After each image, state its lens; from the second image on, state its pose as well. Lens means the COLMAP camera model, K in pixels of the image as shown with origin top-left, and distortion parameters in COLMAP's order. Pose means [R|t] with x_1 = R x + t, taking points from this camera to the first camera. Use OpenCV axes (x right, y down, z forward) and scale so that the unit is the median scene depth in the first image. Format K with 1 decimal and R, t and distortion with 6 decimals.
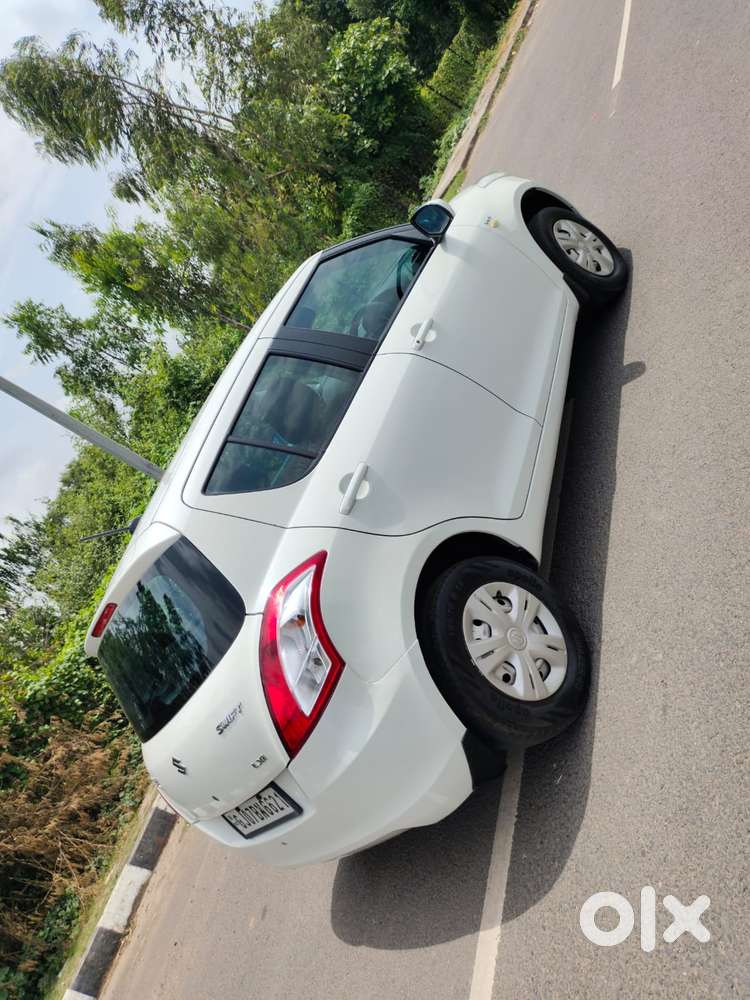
lens RADIAL K [[773.8, 0, 370.5], [0, 773.8, 496.4], [0, 0, 1]] dist [0.015255, -0.045182]
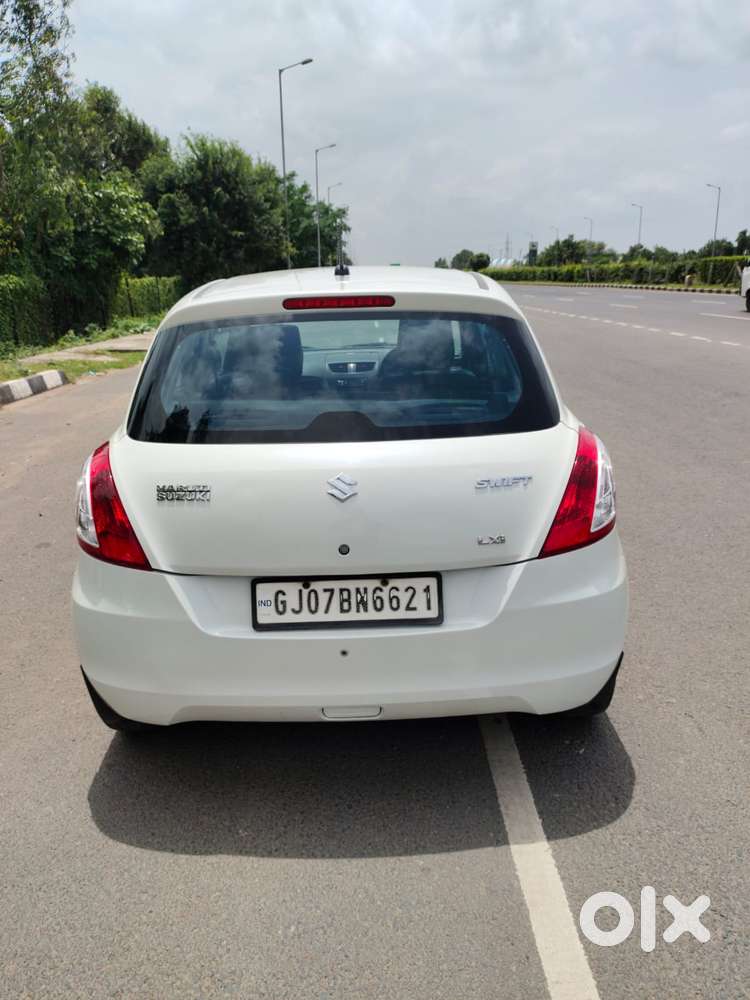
lens RADIAL K [[773.8, 0, 368.2], [0, 773.8, 500.8], [0, 0, 1]] dist [0.015255, -0.045182]
pose [[0.481075, 0.720028, 0.500127, -0.630059], [-0.470858, 0.693424, -0.545395, 0.789414], [-0.739500, 0.026888, 0.672620, 0.462227]]
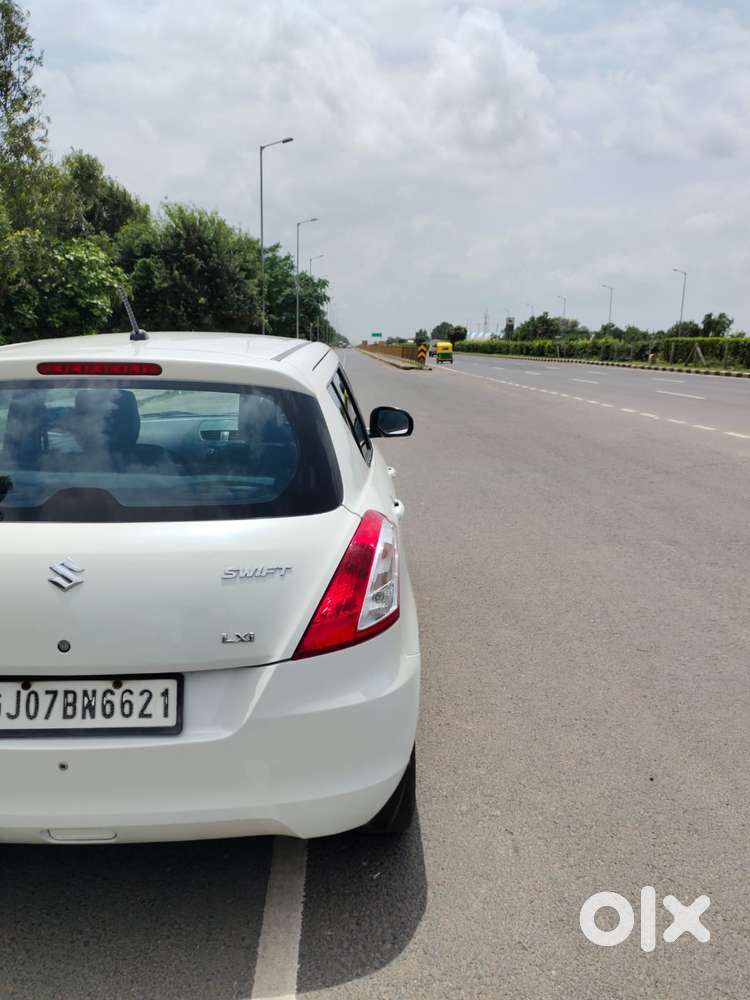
lens RADIAL K [[773.8, 0, 372.5], [0, 773.8, 495.2], [0, 0, 1]] dist [0.015255, -0.045182]
pose [[0.444604, 0.774567, 0.449860, -0.502069], [-0.465327, 0.628869, -0.622892, 0.619791], [-0.765374, 0.067608, 0.640024, 0.348913]]
